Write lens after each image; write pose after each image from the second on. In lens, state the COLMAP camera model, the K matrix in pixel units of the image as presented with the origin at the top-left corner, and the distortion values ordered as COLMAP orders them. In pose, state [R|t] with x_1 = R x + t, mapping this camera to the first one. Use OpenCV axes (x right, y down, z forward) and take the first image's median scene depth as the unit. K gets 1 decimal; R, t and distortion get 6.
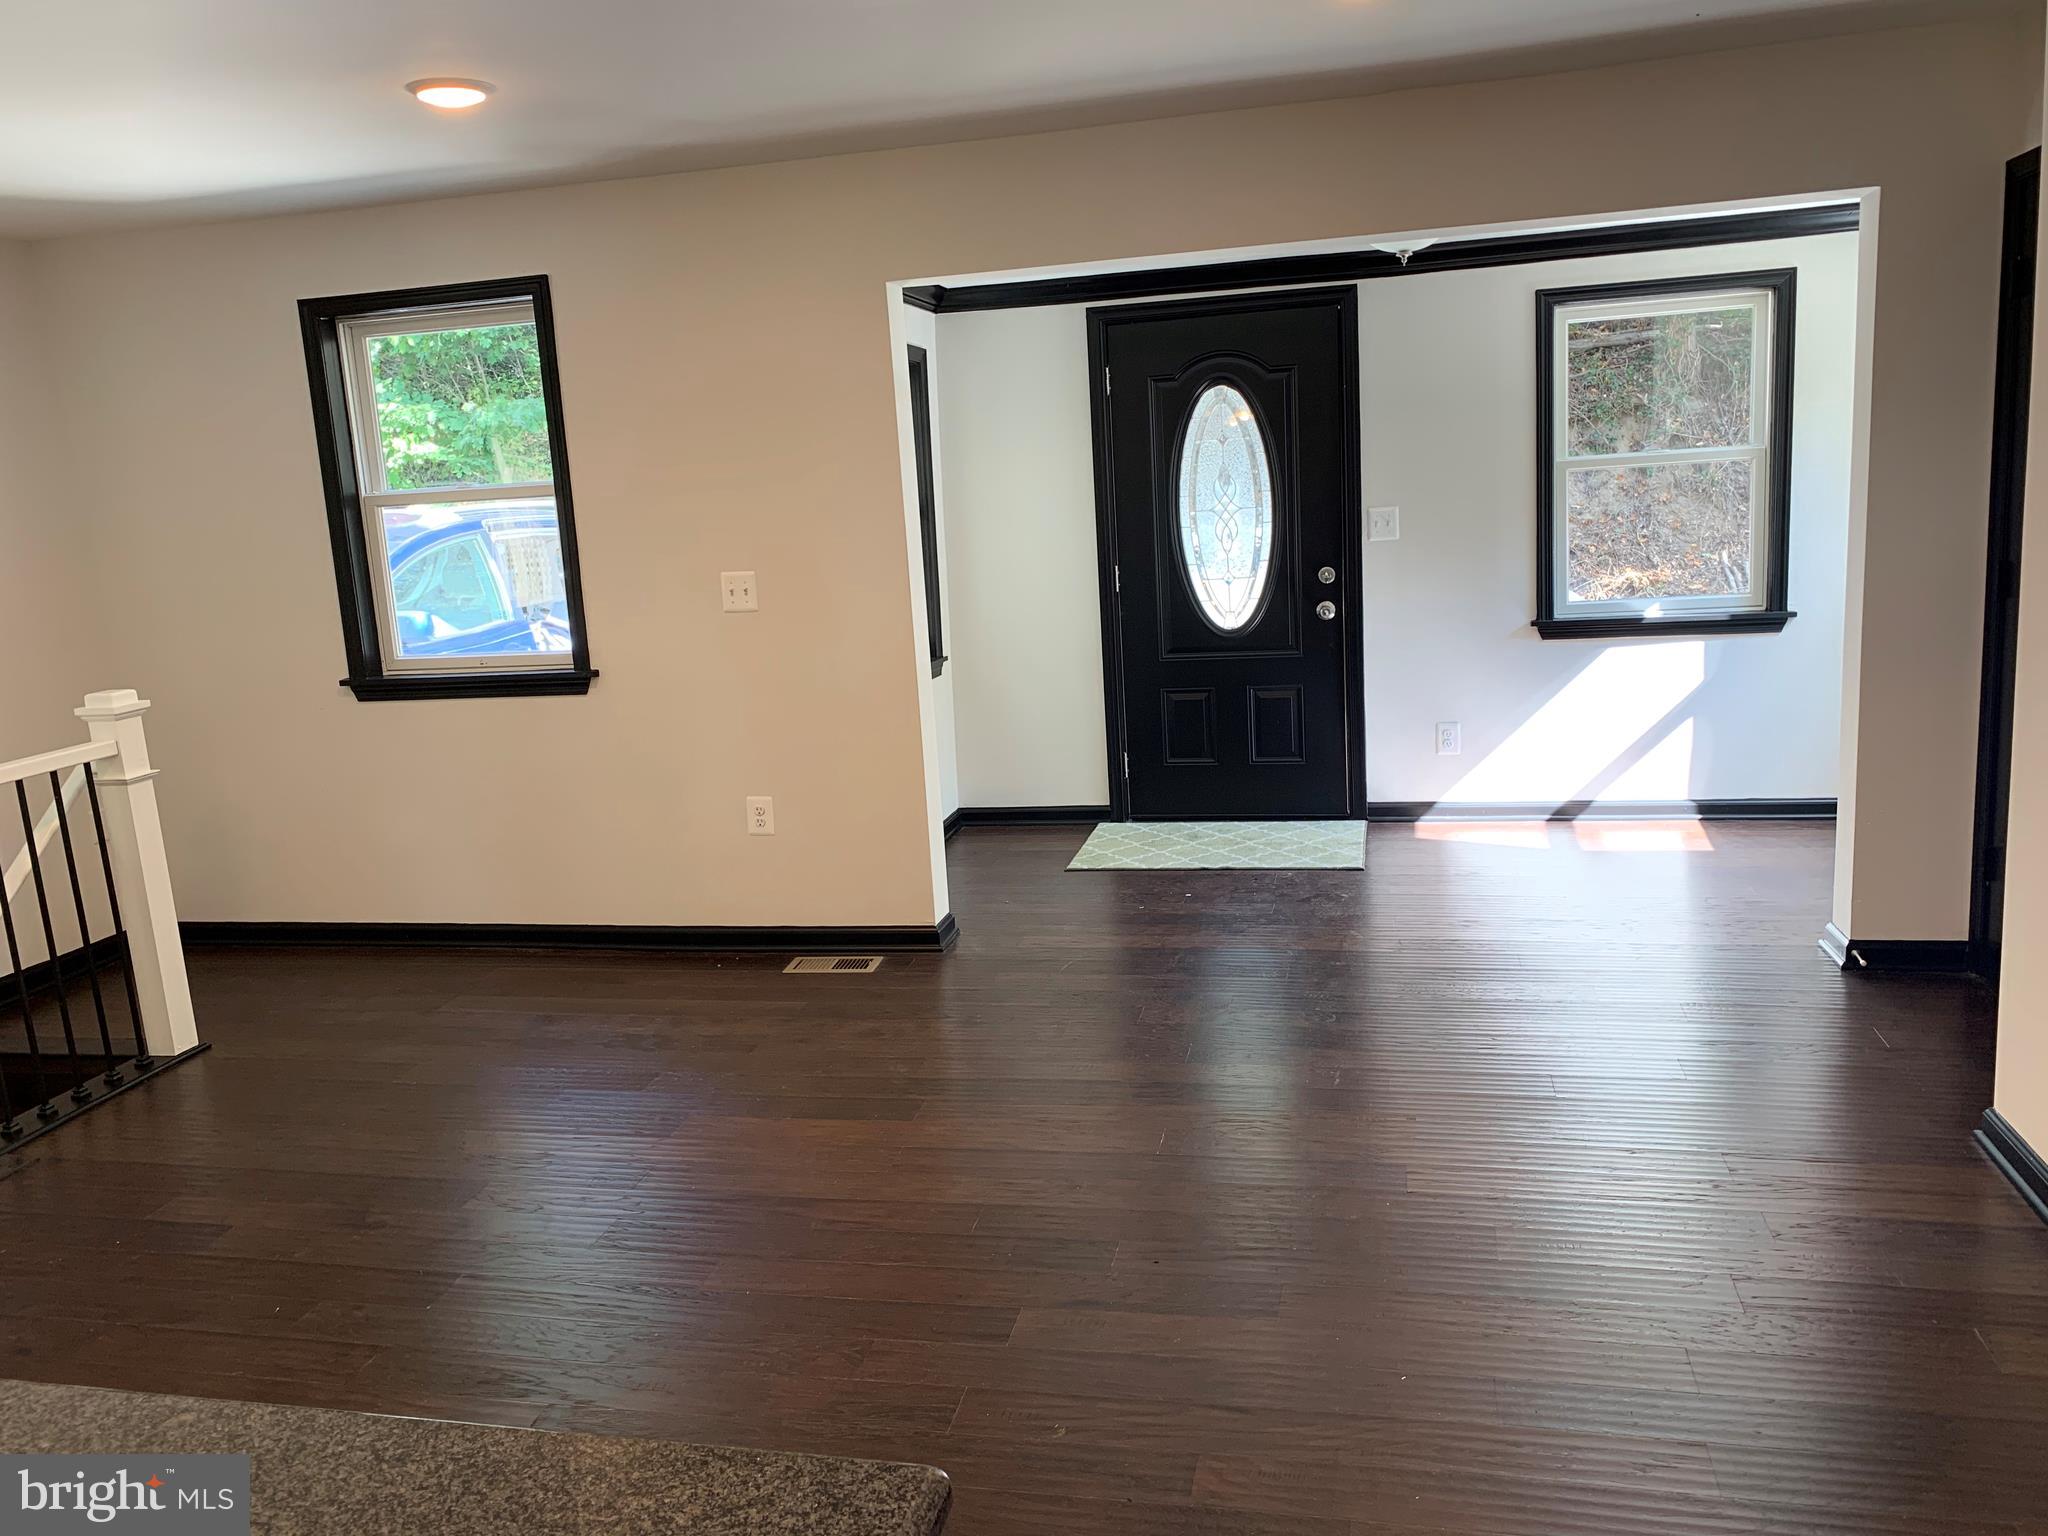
lens RADIAL K [[1553.4, 0, 1005.6], [0, 1553.4, 775.1], [0, 0, 1]] dist [0.026799, -0.029905]
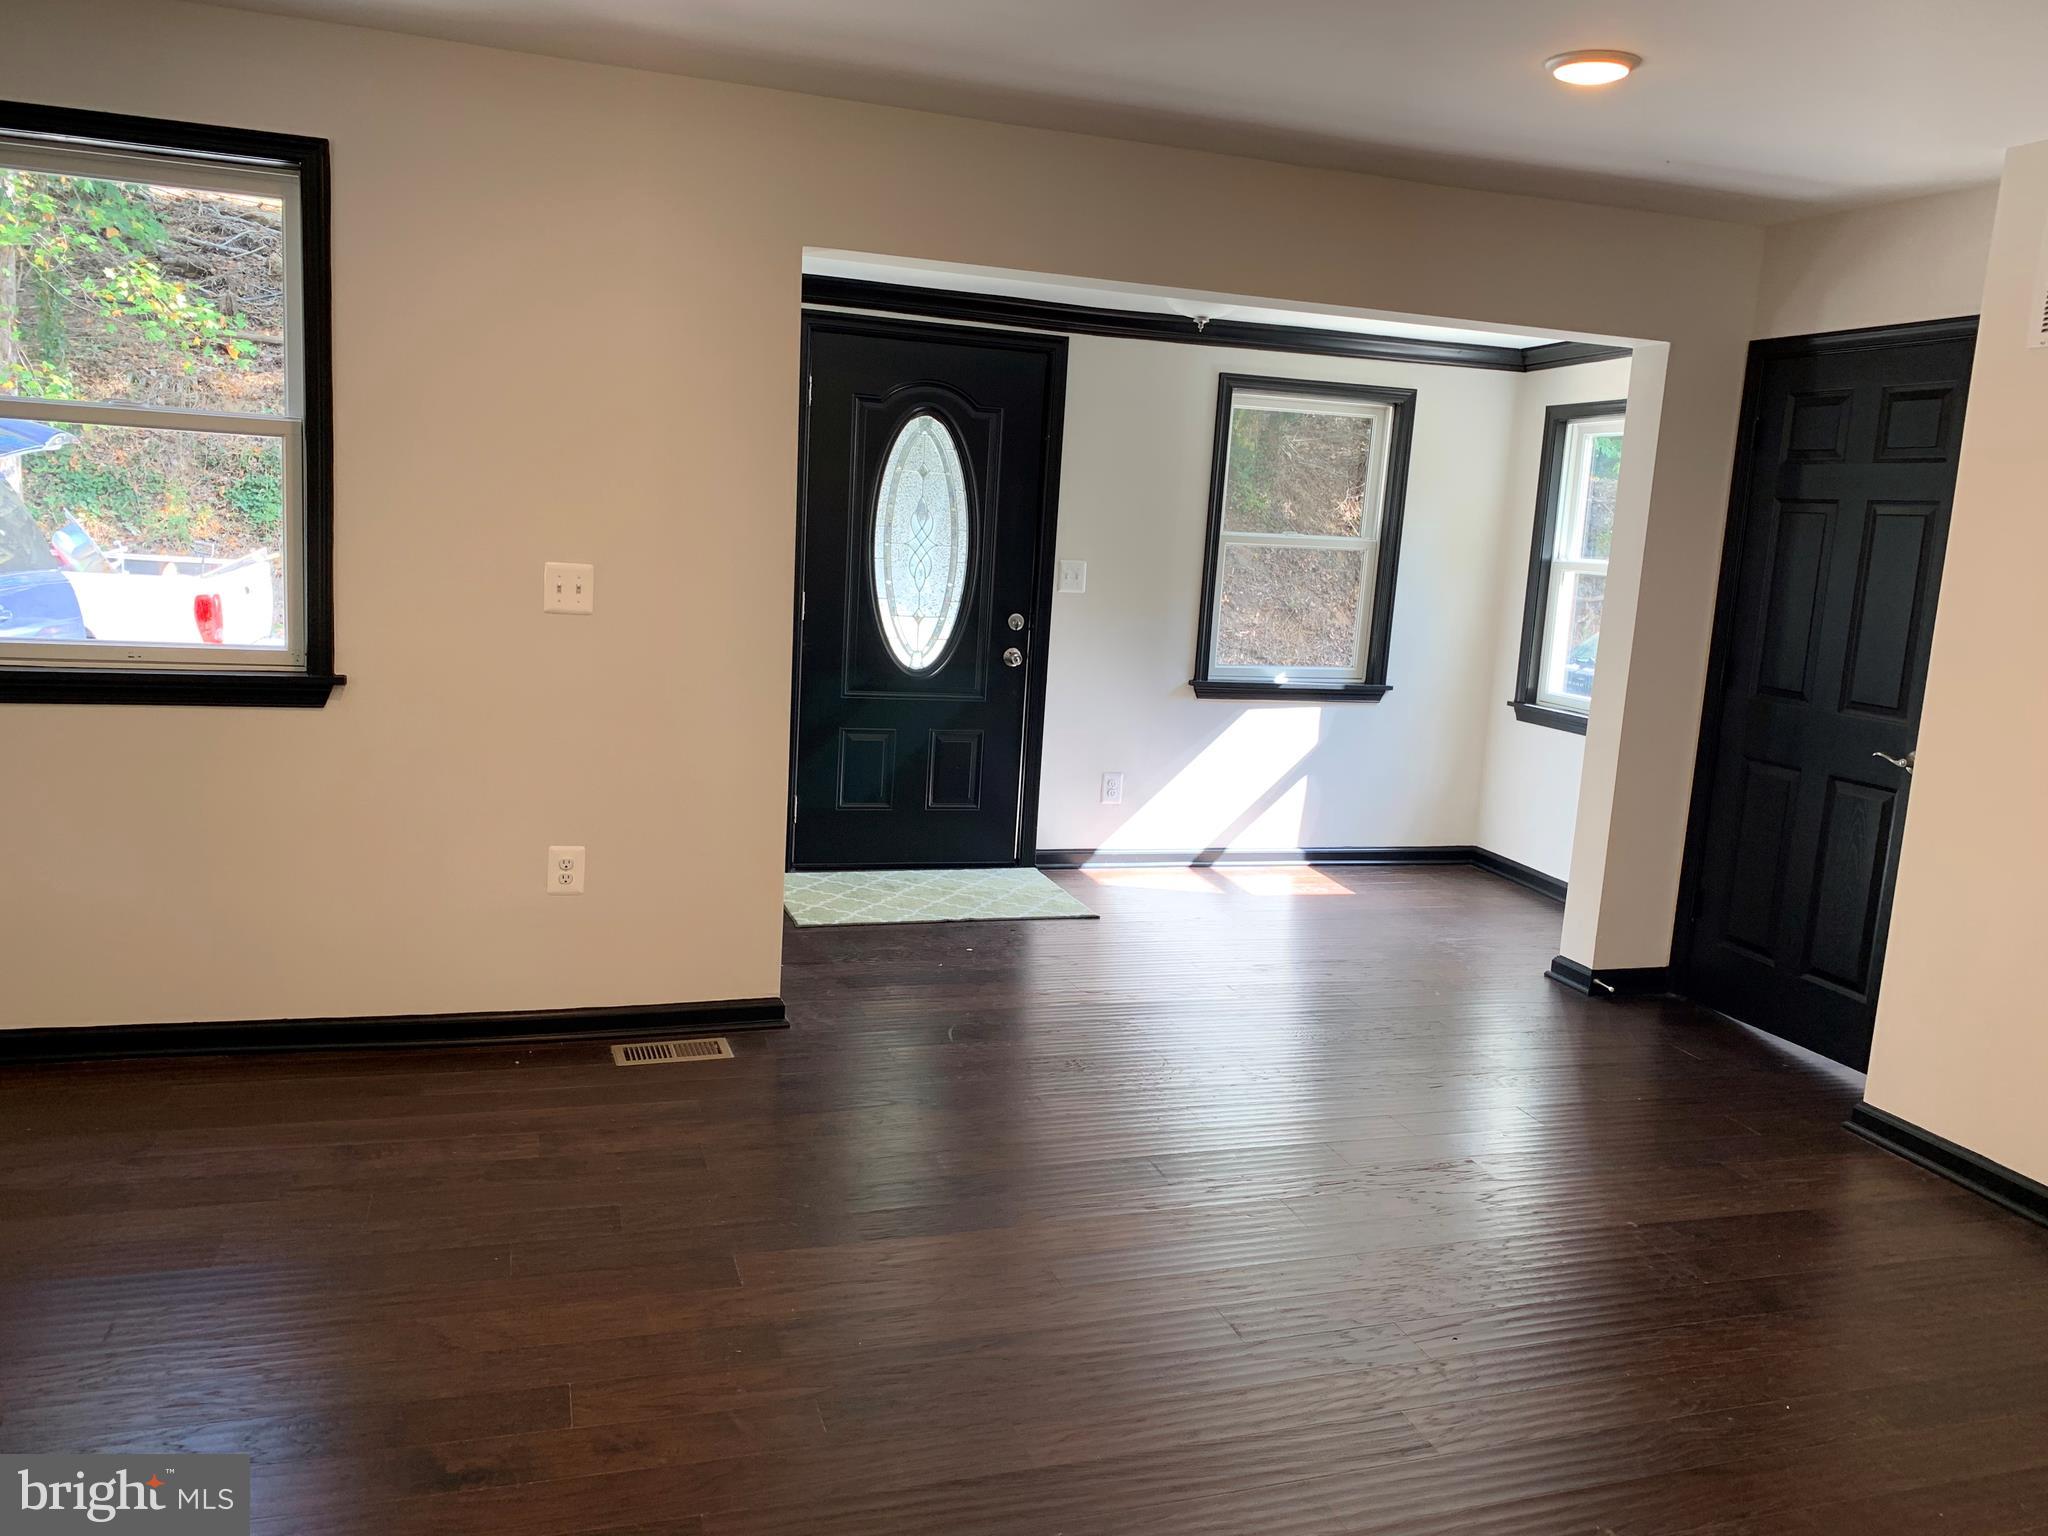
lens RADIAL K [[1553.4, 0, 1028.2], [0, 1553.4, 772.9], [0, 0, 1]] dist [0.026799, -0.029905]
pose [[0.848850, 0.026087, 0.527990, -0.316119], [-0.011179, 0.999444, -0.031407, -0.000965], [-0.528516, 0.020757, 0.848669, 0.161256]]
